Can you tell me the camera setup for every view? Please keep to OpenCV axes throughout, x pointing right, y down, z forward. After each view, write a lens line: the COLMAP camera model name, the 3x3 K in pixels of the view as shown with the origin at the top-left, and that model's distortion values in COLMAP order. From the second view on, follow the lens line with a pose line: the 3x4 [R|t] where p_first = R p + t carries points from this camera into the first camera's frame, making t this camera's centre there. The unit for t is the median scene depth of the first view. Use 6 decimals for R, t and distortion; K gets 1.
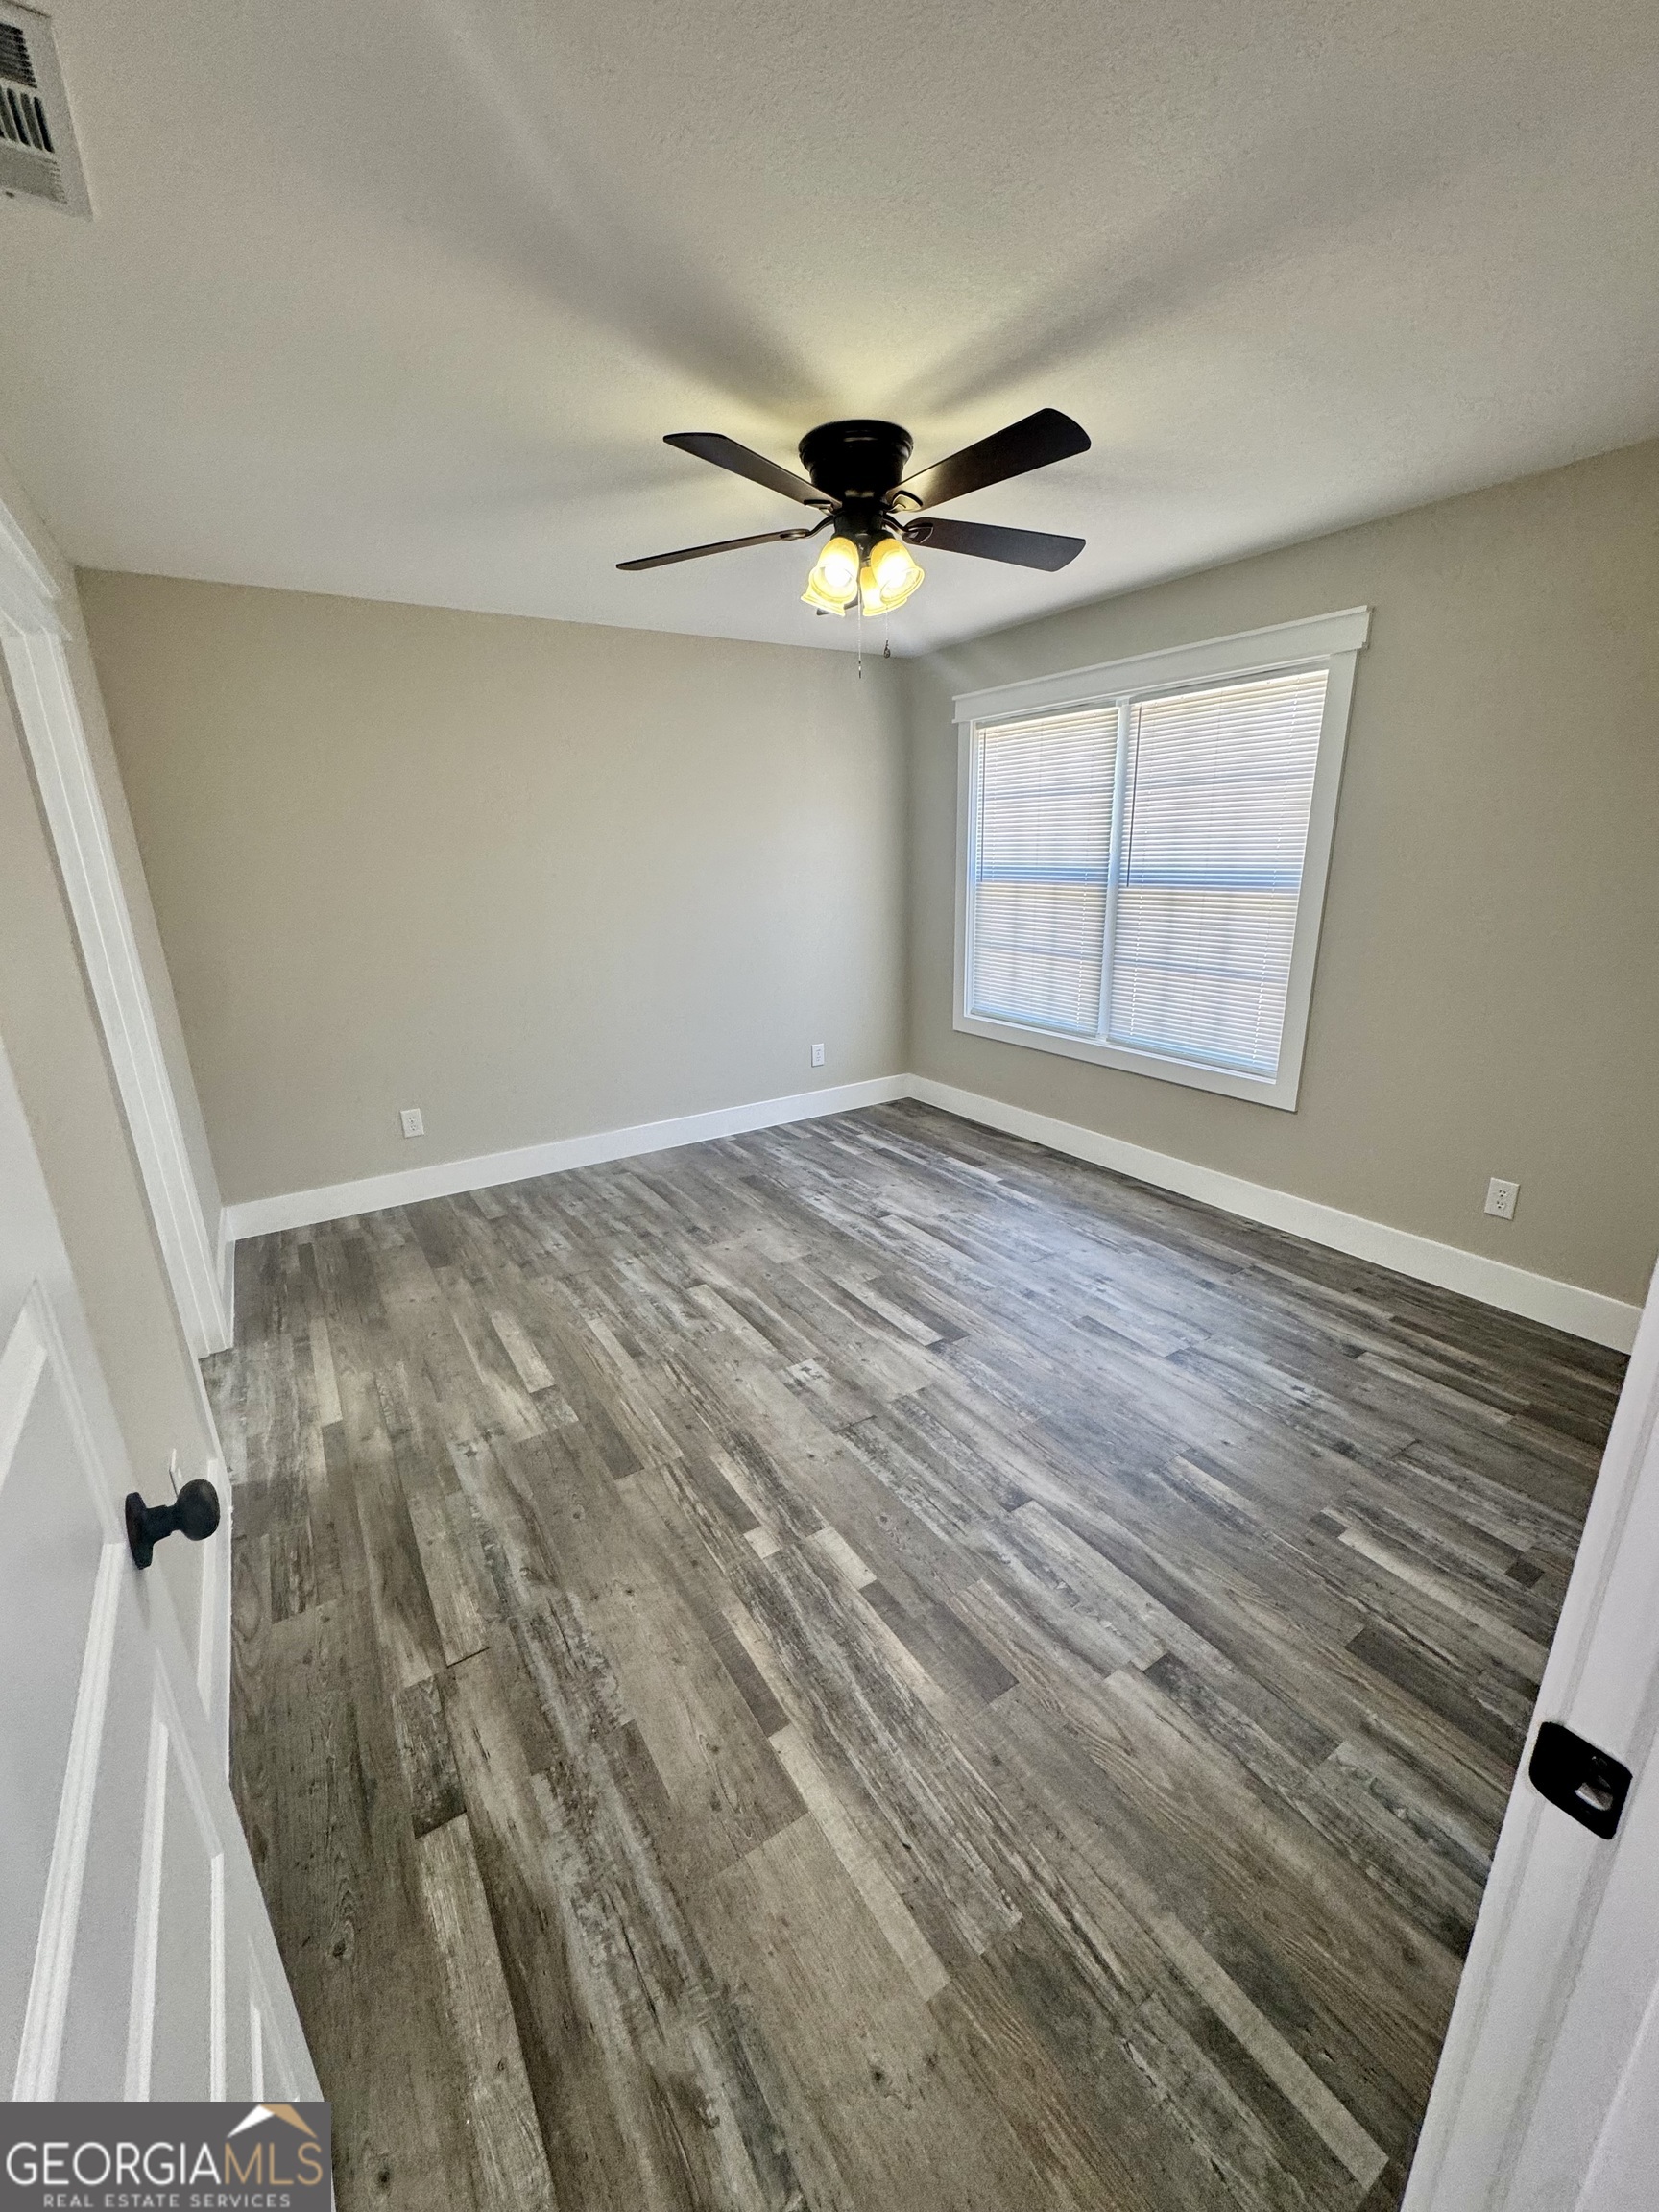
lens RADIAL K [[881.2, 0, 825.6], [0, 881.2, 1102.3], [0, 0, 1]] dist [-0.003696, 0.000891]
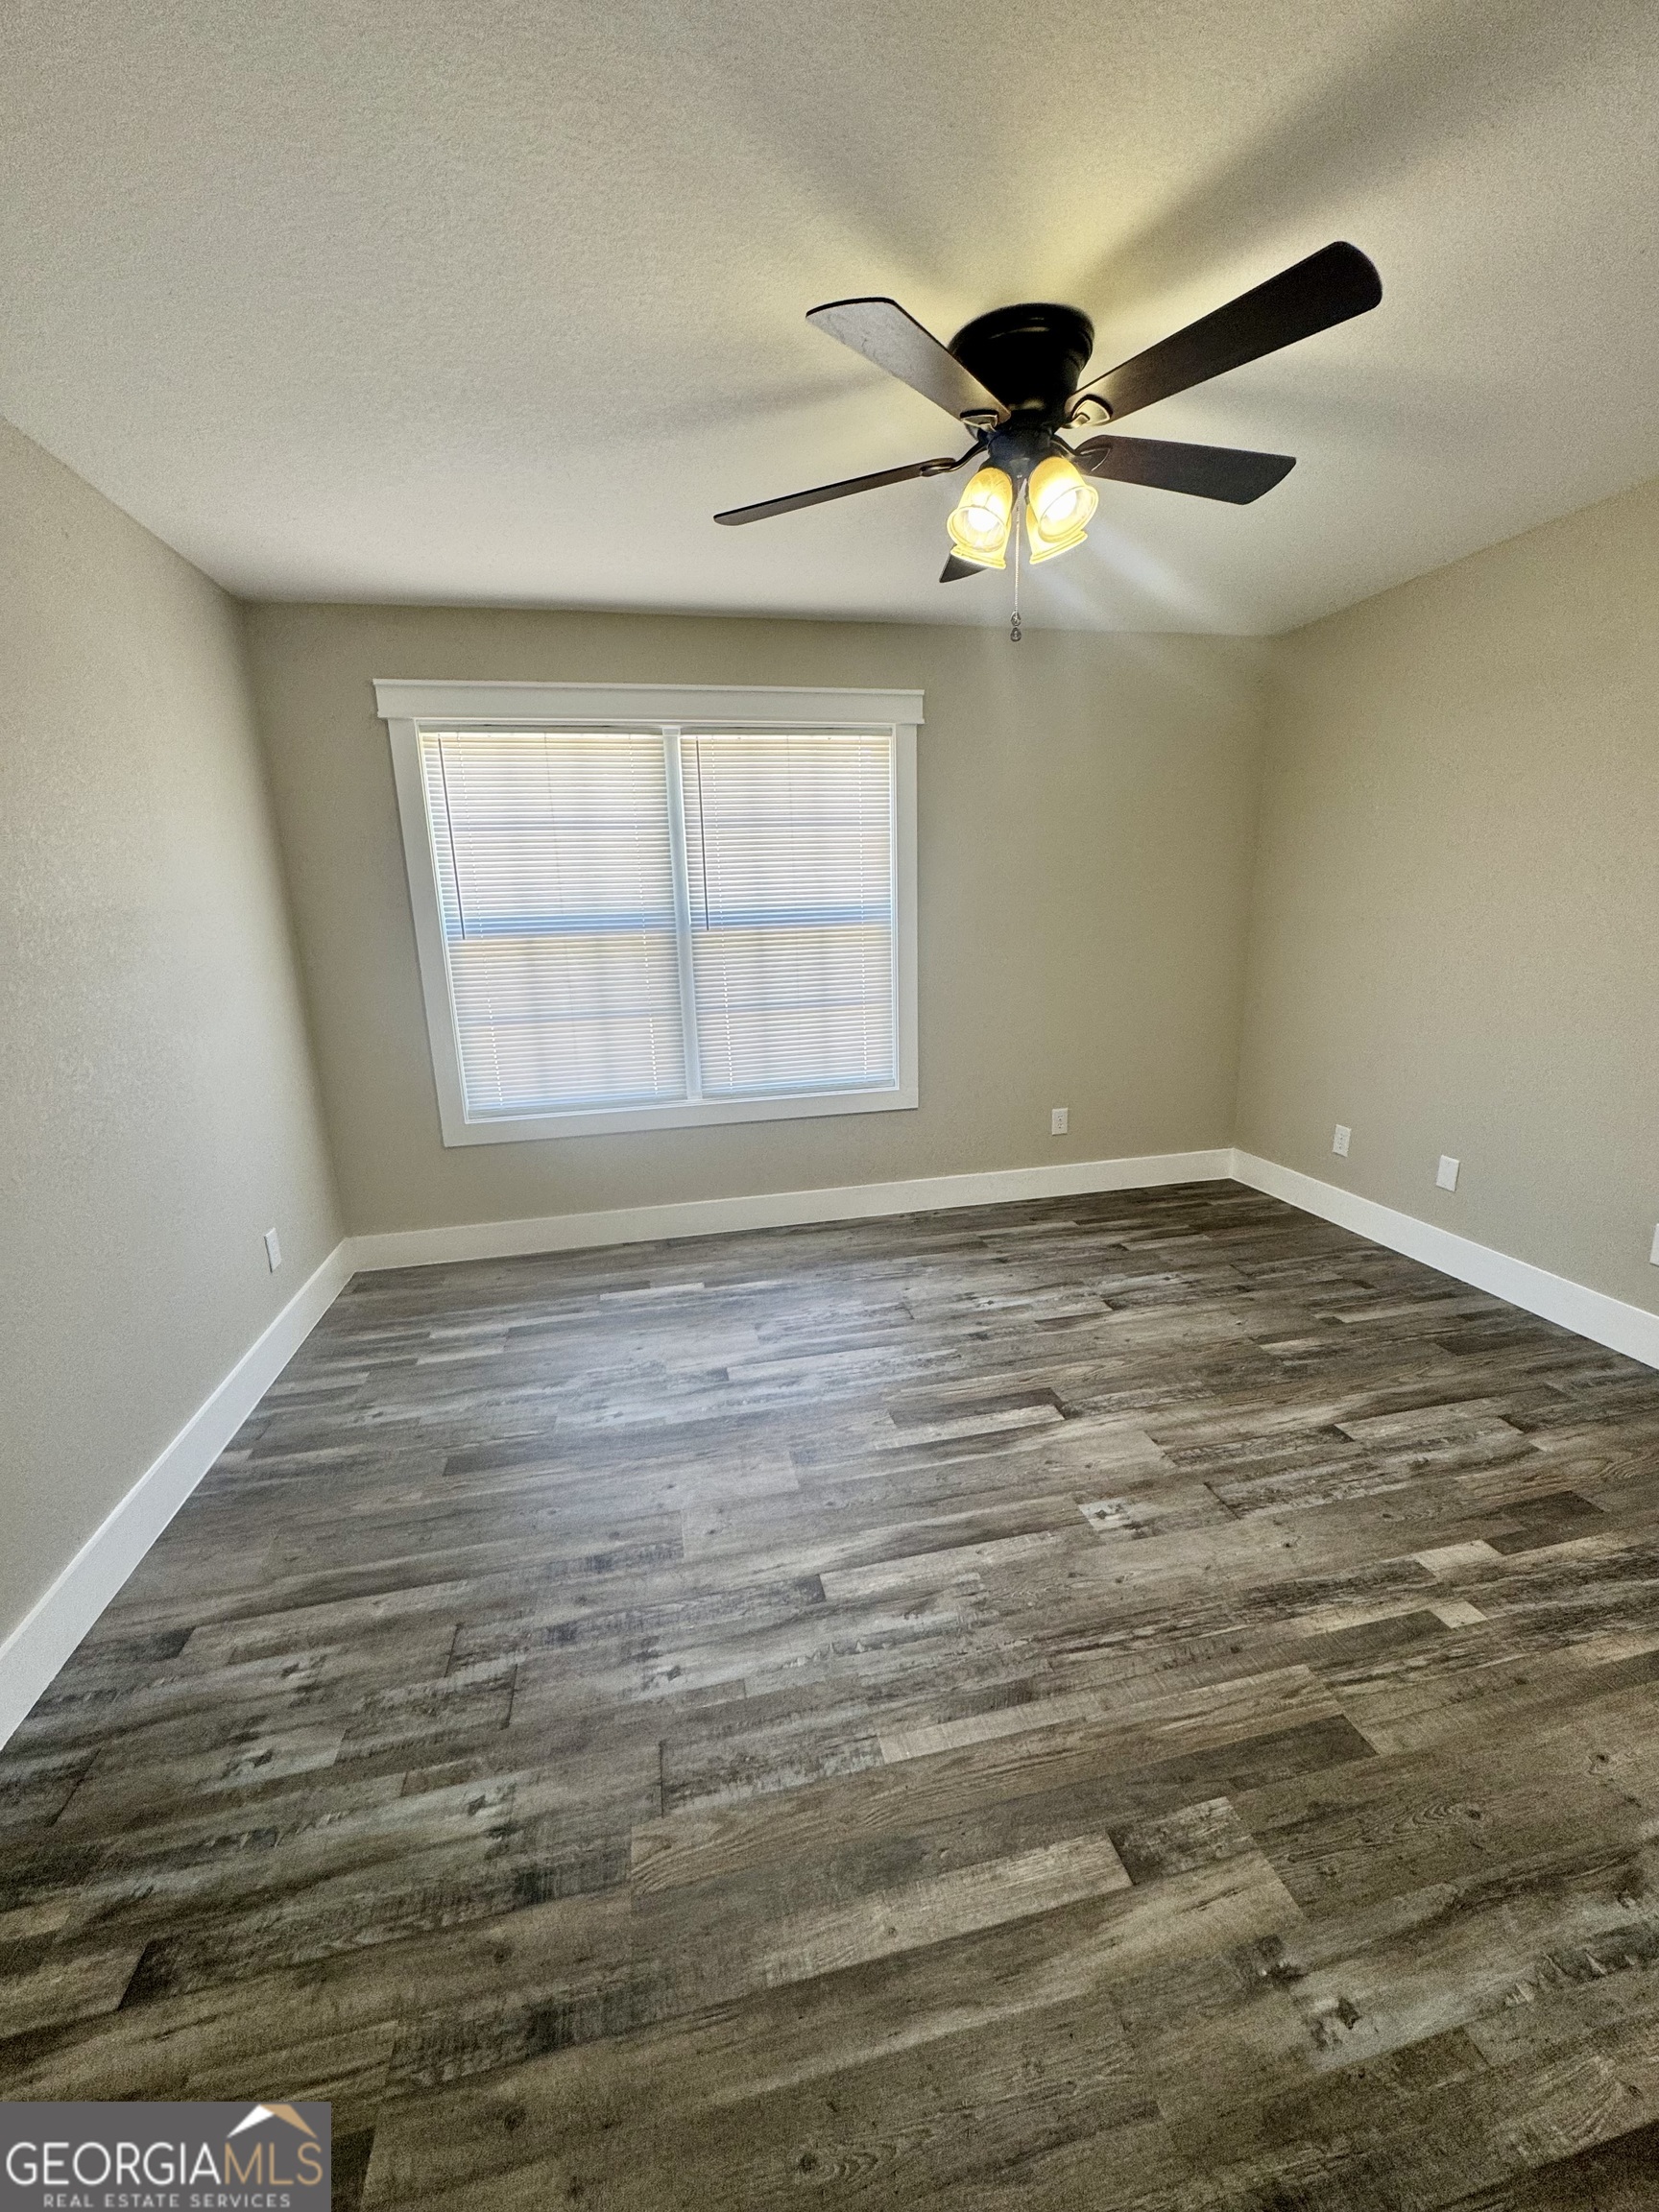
lens RADIAL K [[881.2, 0, 843.3], [0, 881.2, 1096.2], [0, 0, 1]] dist [-0.003696, 0.000891]
pose [[0.343136, -0.195105, 0.918799, -0.669847], [0.286134, 0.953409, 0.095594, -0.168436], [-0.894642, 0.230098, 0.382975, 0.746740]]
